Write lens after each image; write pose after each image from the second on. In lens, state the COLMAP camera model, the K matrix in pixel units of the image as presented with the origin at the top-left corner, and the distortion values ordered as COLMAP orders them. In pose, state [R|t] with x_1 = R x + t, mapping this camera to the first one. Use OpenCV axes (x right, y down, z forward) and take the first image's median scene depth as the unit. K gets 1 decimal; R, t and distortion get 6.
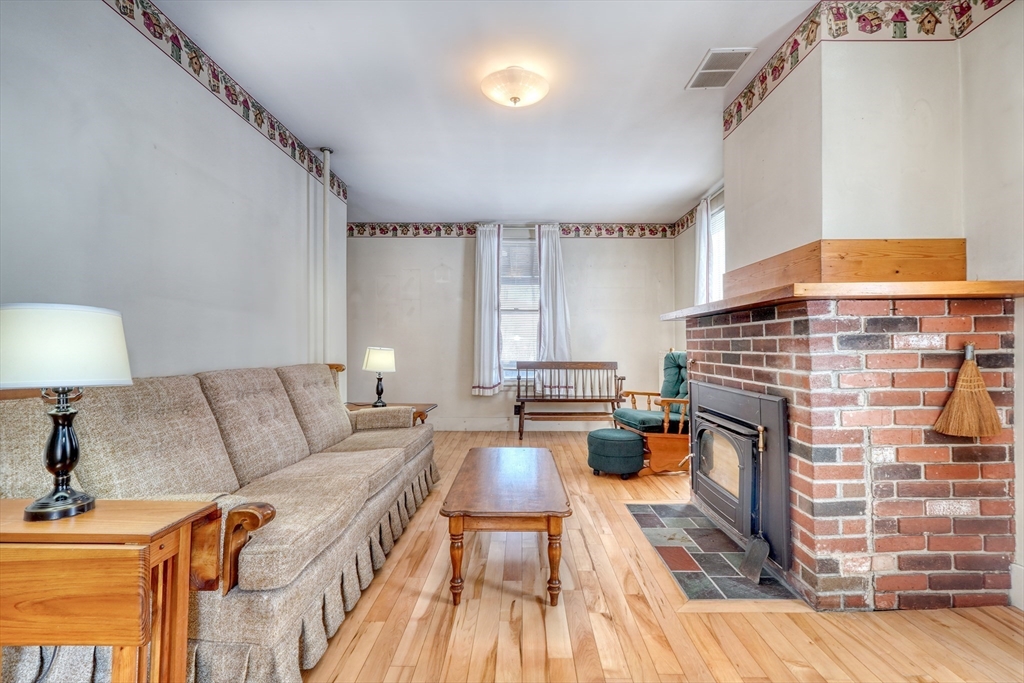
lens RADIAL K [[440.8, 0, 520.8], [0, 440.8, 342.1], [0, 0, 1]] dist [-0.018191, 0.007106]
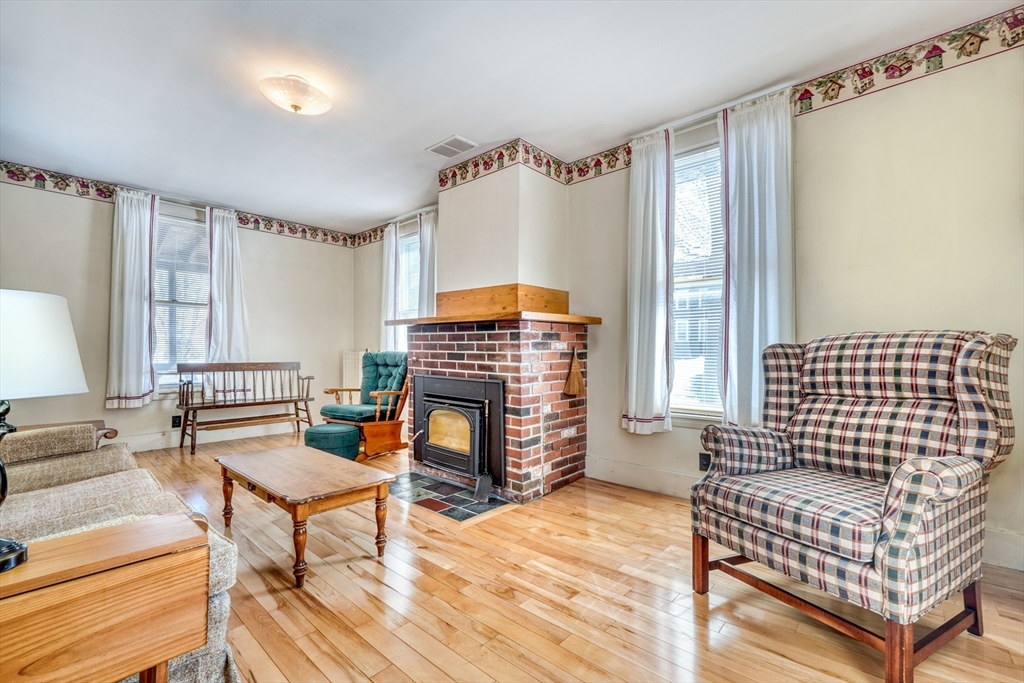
lens RADIAL K [[440.8, 0, 520.8], [0, 440.8, 342.1], [0, 0, 1]] dist [-0.018191, 0.007106]
pose [[0.655704, 0.014613, 0.754877, -0.553523], [-0.014273, 0.999874, -0.006958, -0.001604], [-0.754883, -0.006212, 0.655830, -0.098566]]
